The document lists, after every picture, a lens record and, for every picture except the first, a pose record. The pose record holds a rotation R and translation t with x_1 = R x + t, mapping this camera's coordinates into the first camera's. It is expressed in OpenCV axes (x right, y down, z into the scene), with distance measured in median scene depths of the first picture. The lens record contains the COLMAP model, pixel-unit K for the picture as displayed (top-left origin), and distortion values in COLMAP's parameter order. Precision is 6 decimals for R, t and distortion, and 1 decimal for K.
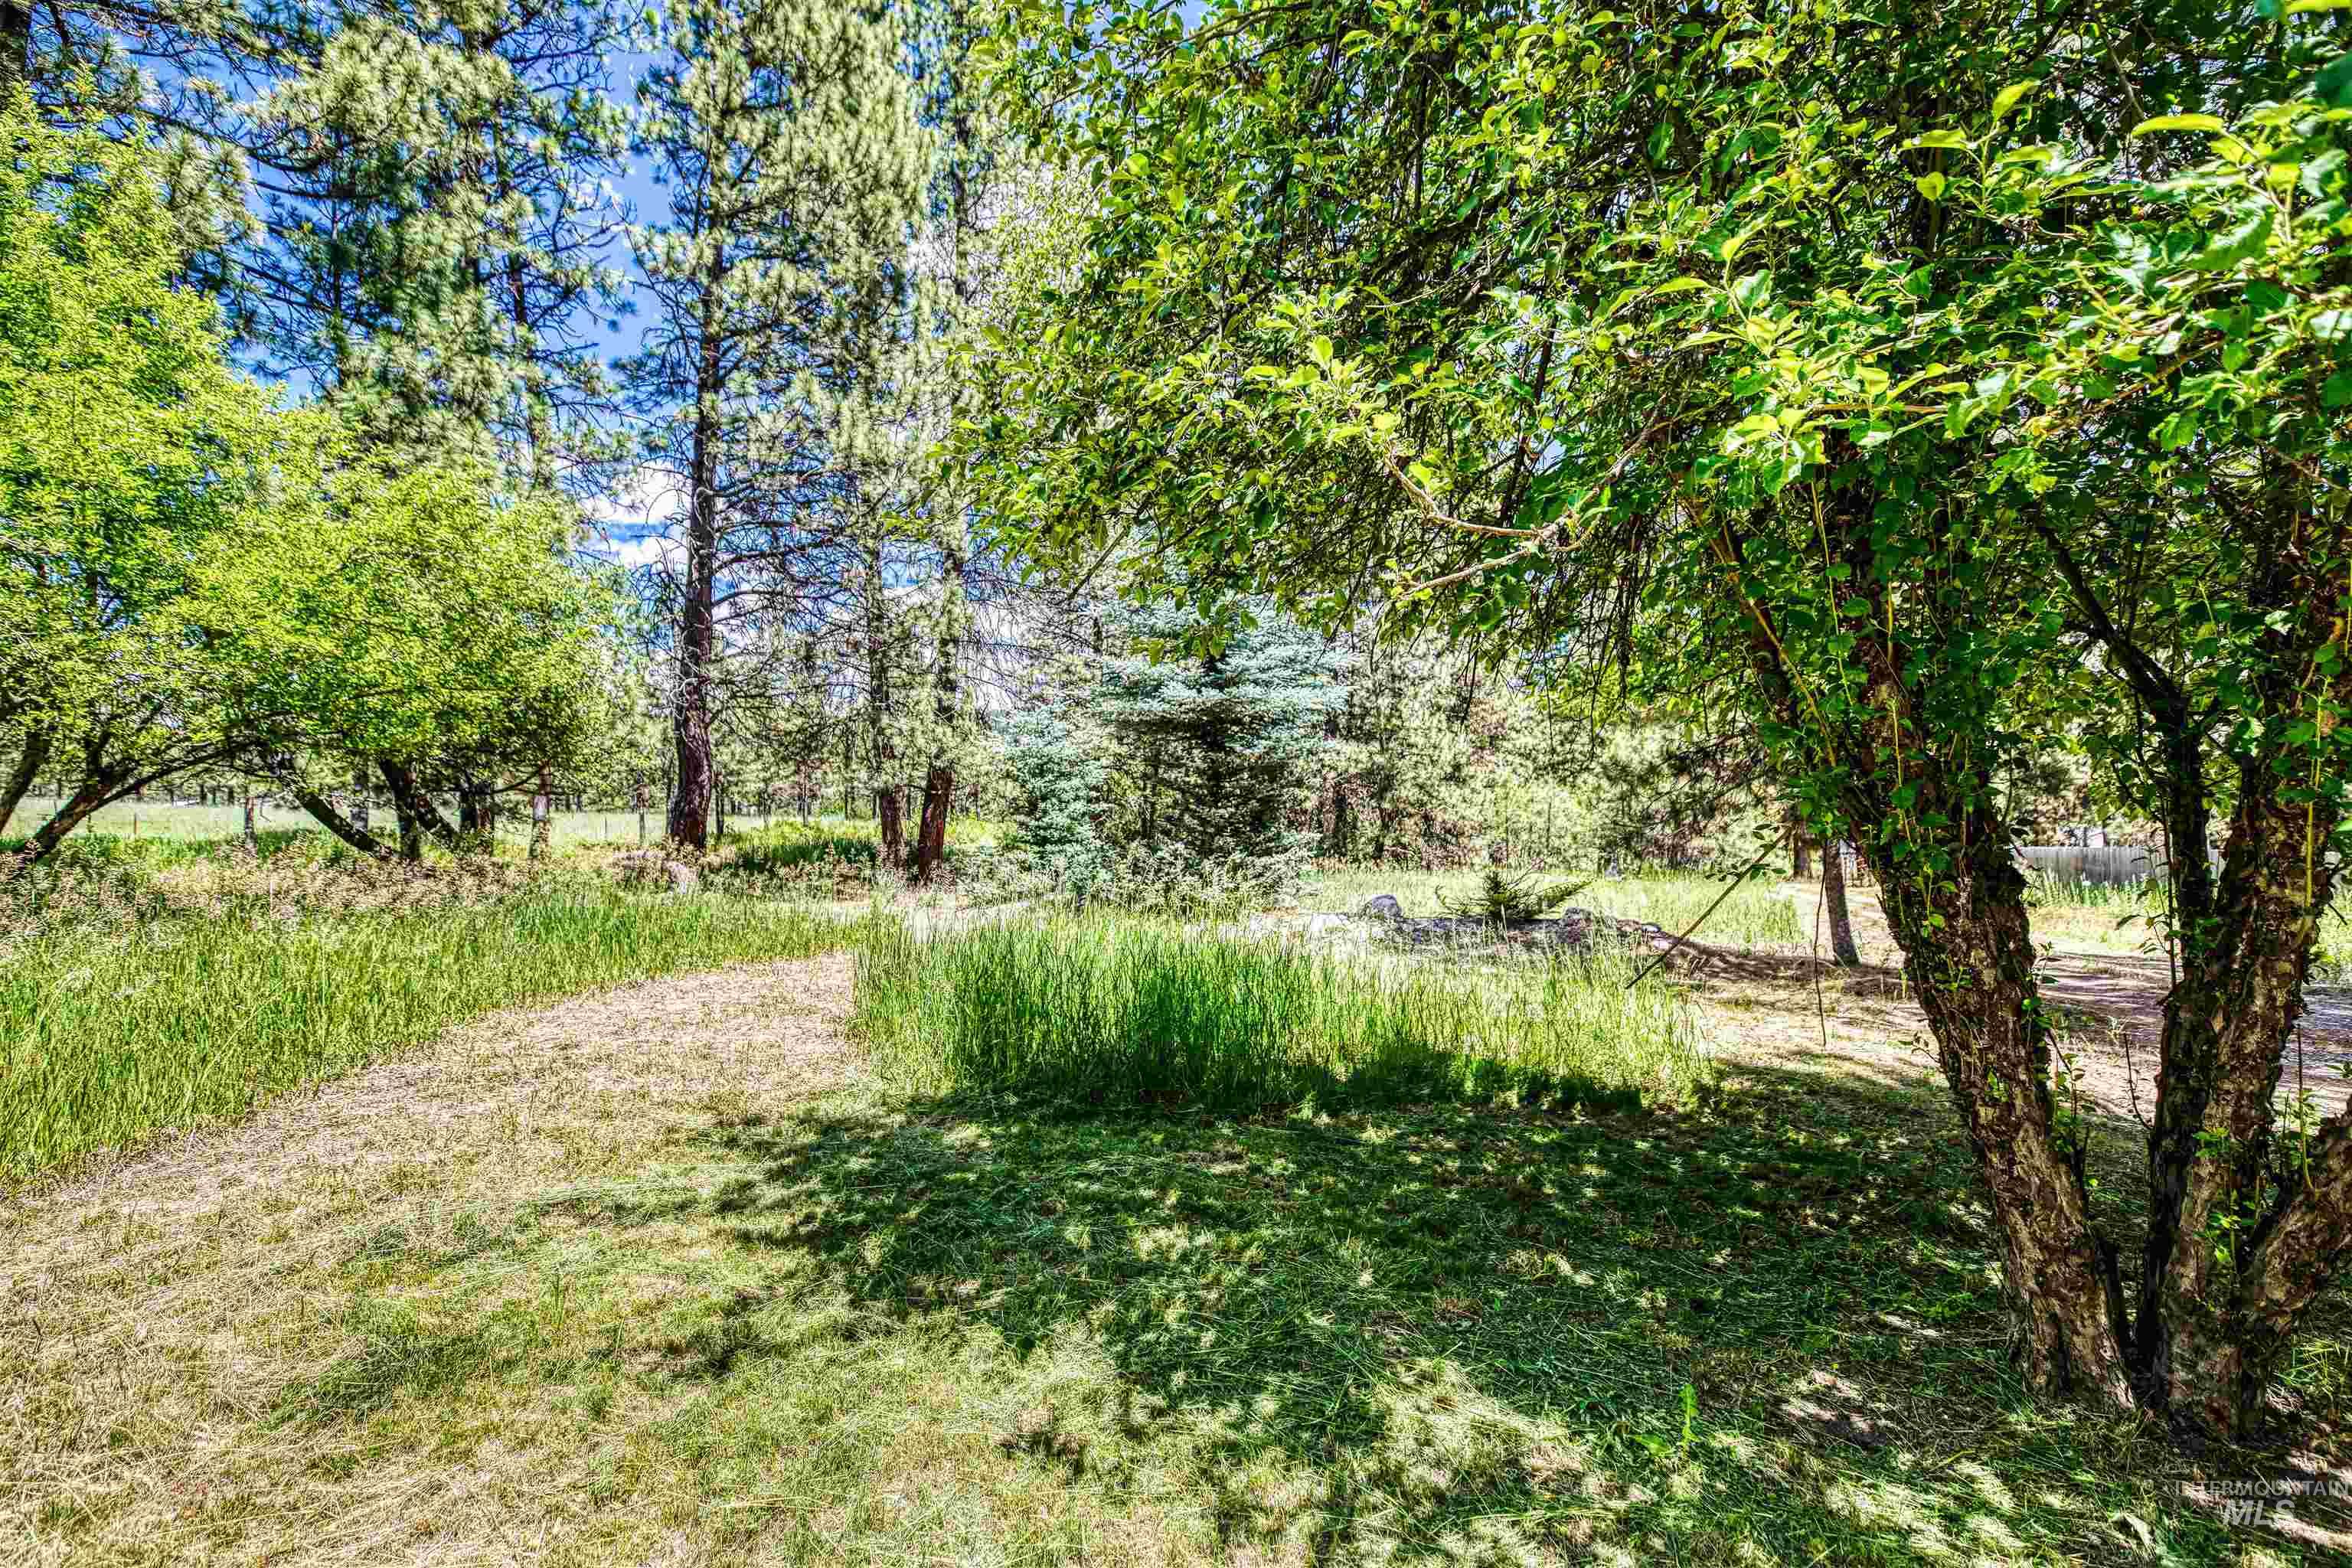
lens RADIAL K [[1030.4, 0, 1172.4], [0, 1030.4, 783.0], [0, 0, 1]] dist [0.003144, -0.000935]
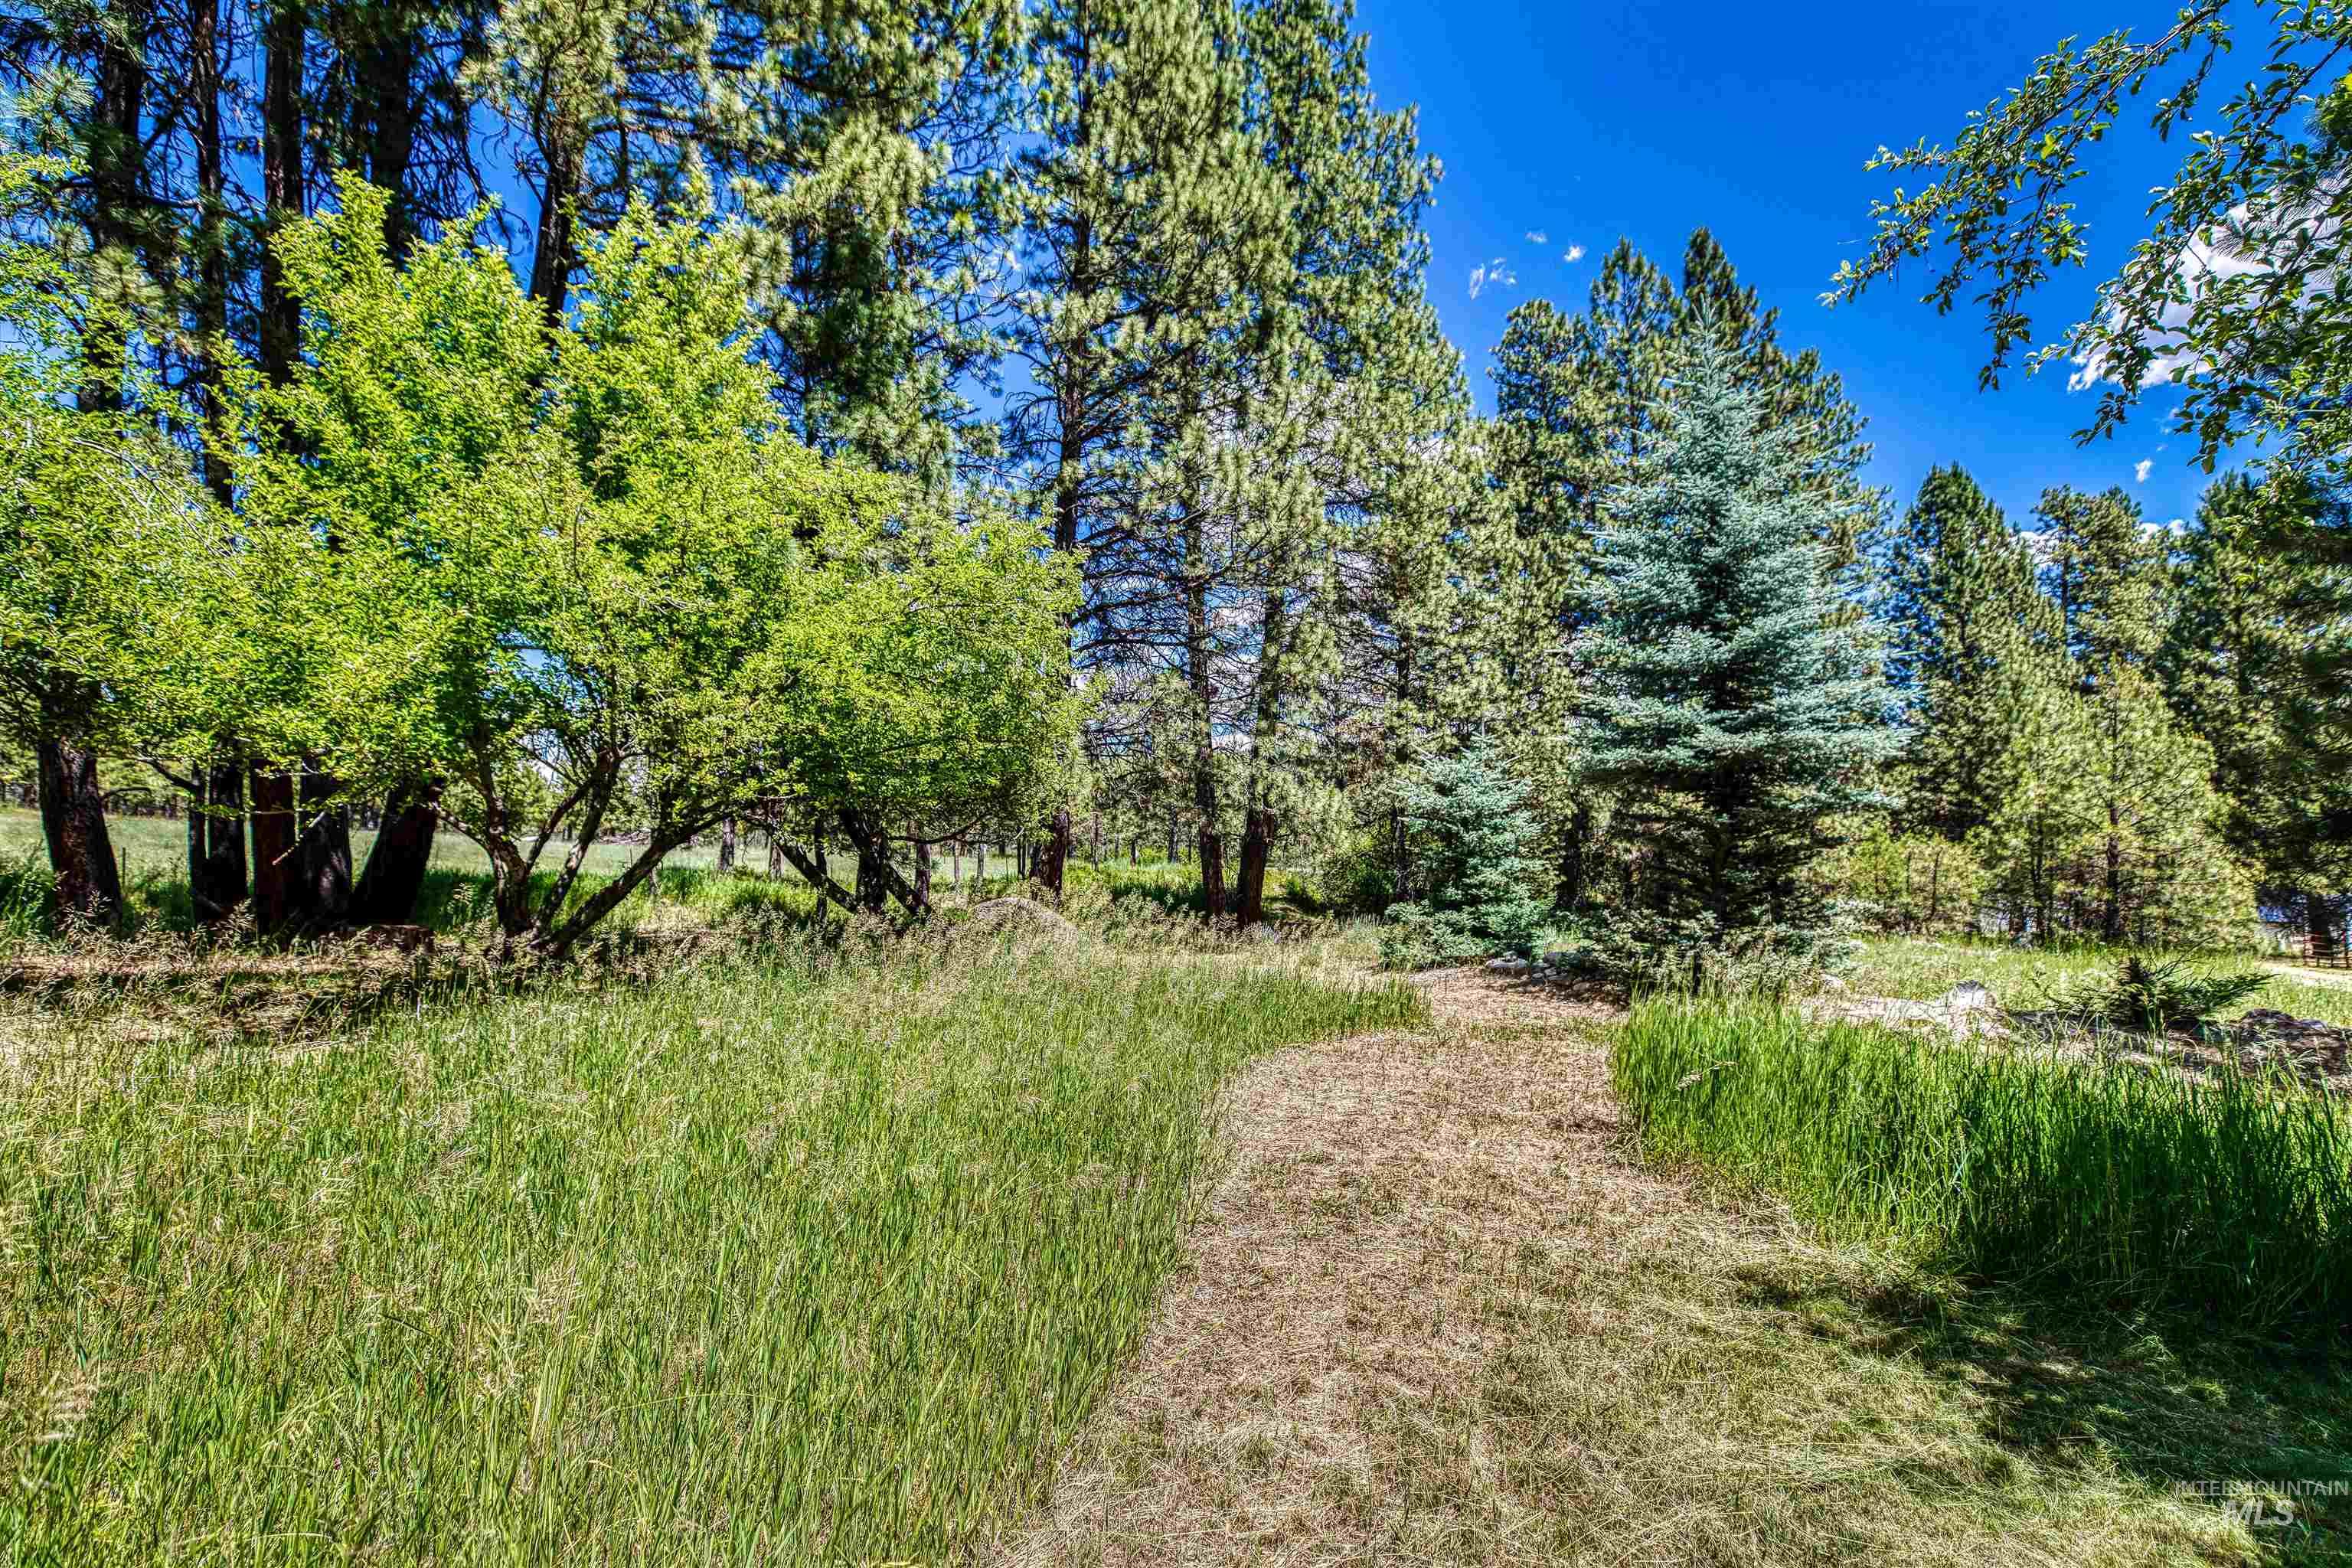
lens RADIAL K [[1030.4, 0, 1177.5], [0, 1030.4, 778.4], [0, 0, 1]] dist [0.003144, -0.000935]
pose [[0.980173, 0.000384, -0.198146, -0.163663], [-0.009654, 0.998903, -0.045817, -0.006027], [0.197911, 0.046822, 0.979101, 0.036199]]
